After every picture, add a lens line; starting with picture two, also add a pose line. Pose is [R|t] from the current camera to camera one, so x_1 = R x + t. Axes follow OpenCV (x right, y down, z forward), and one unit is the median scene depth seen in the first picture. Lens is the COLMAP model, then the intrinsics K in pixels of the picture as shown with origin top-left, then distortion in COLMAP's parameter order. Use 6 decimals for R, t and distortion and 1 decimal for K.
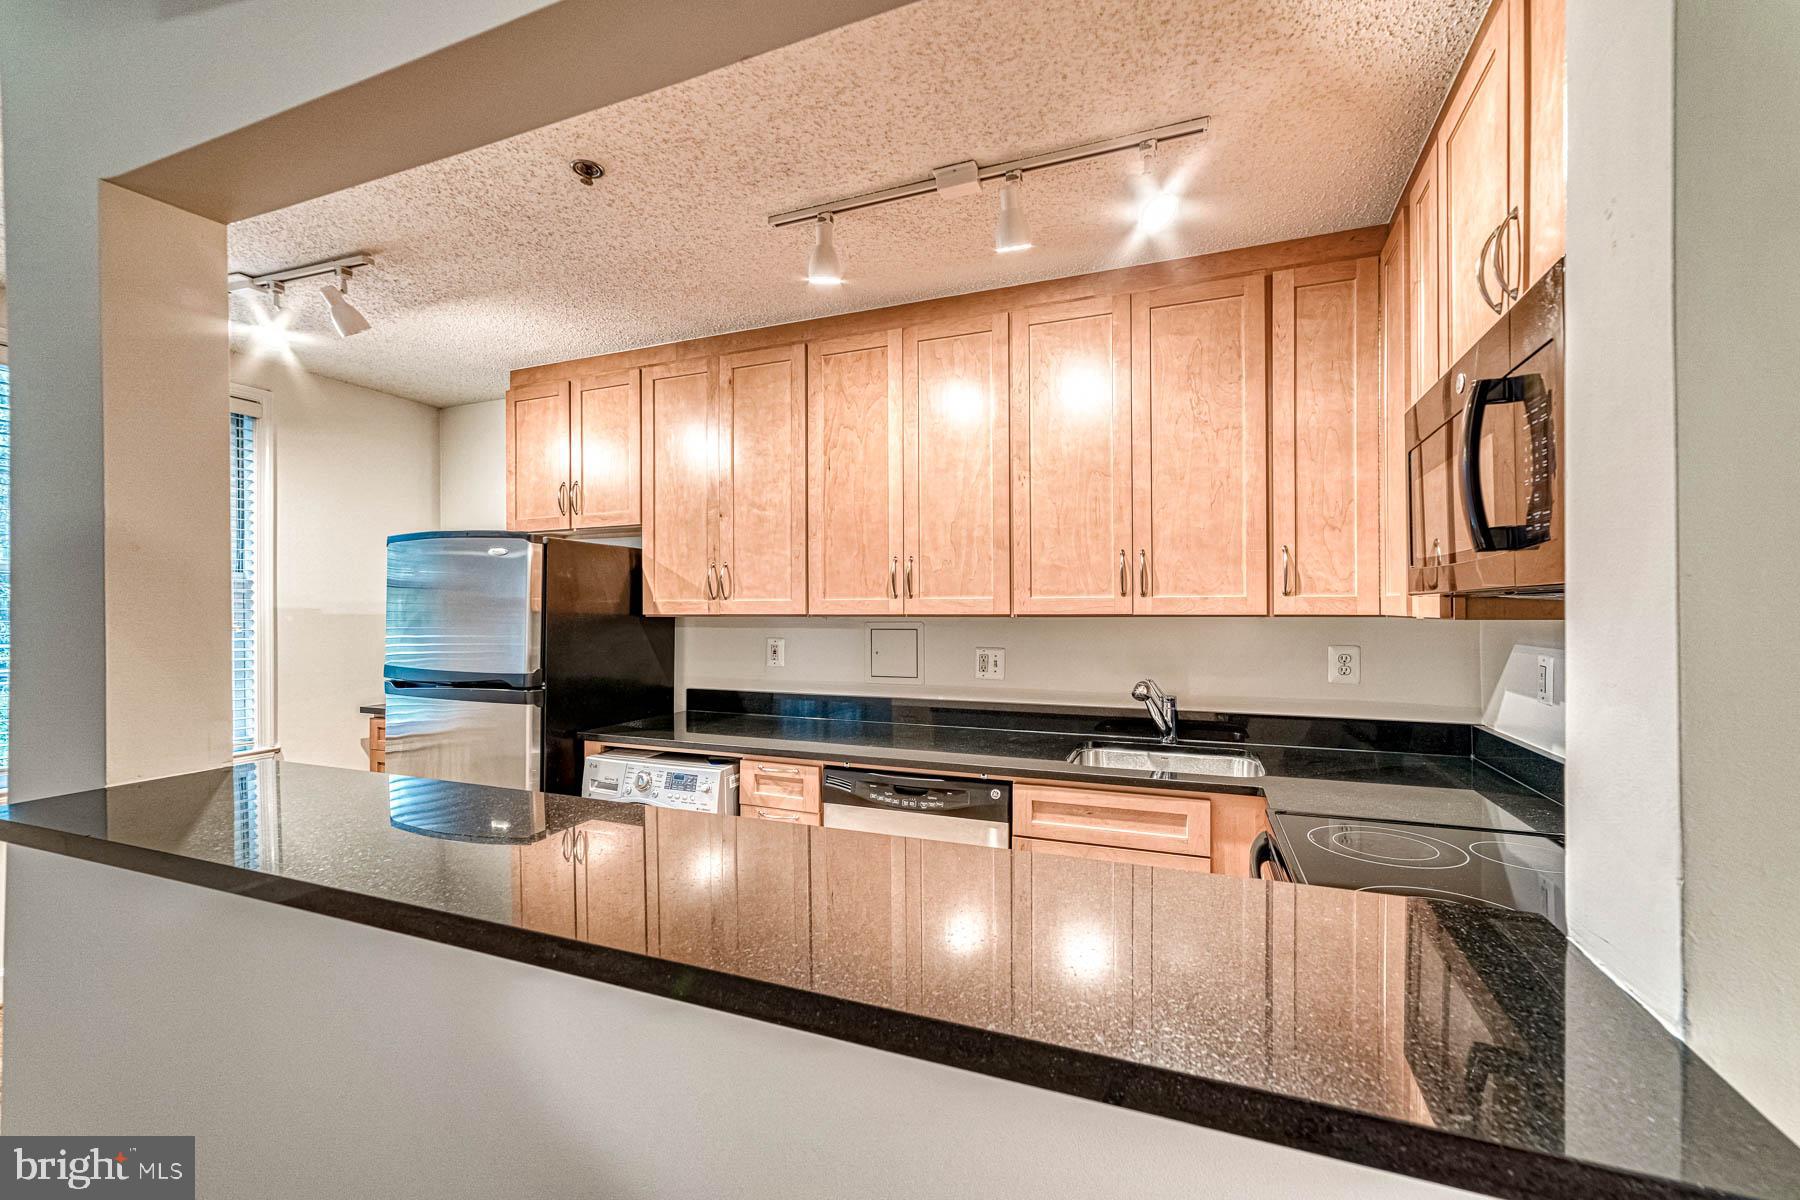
lens RADIAL K [[739.6, 0, 900.0], [0, 739.6, 600.0], [0, 0, 1]] dist [-0.000337, -0.000014]
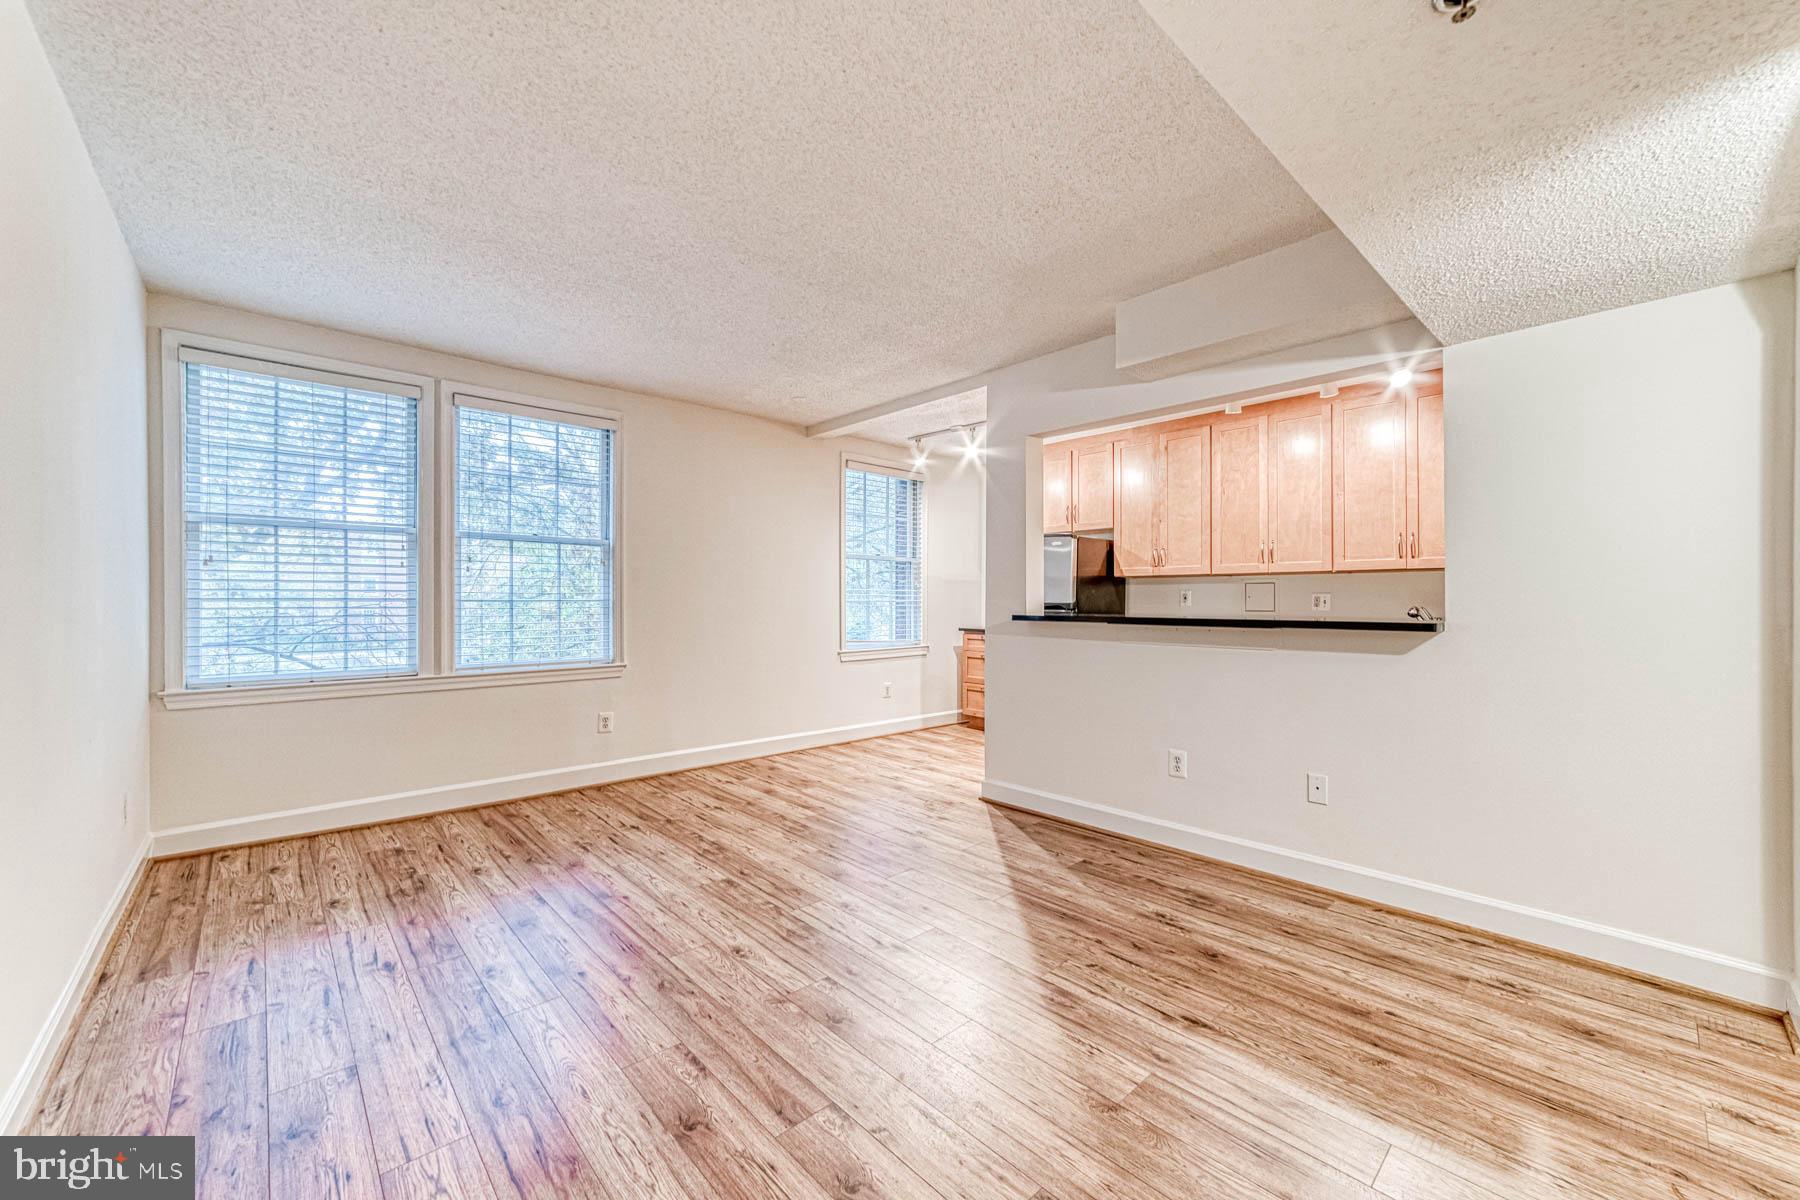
lens RADIAL K [[889.9, 0, 904.9], [0, 889.9, 610.1], [0, 0, 1]] dist [-0.000214, -0.000071]
pose [[0.944176, -0.003488, -0.329423, -0.117859], [0.007679, 0.999905, 0.011420, 0.080613], [0.329352, -0.013313, 0.944113, -1.354491]]
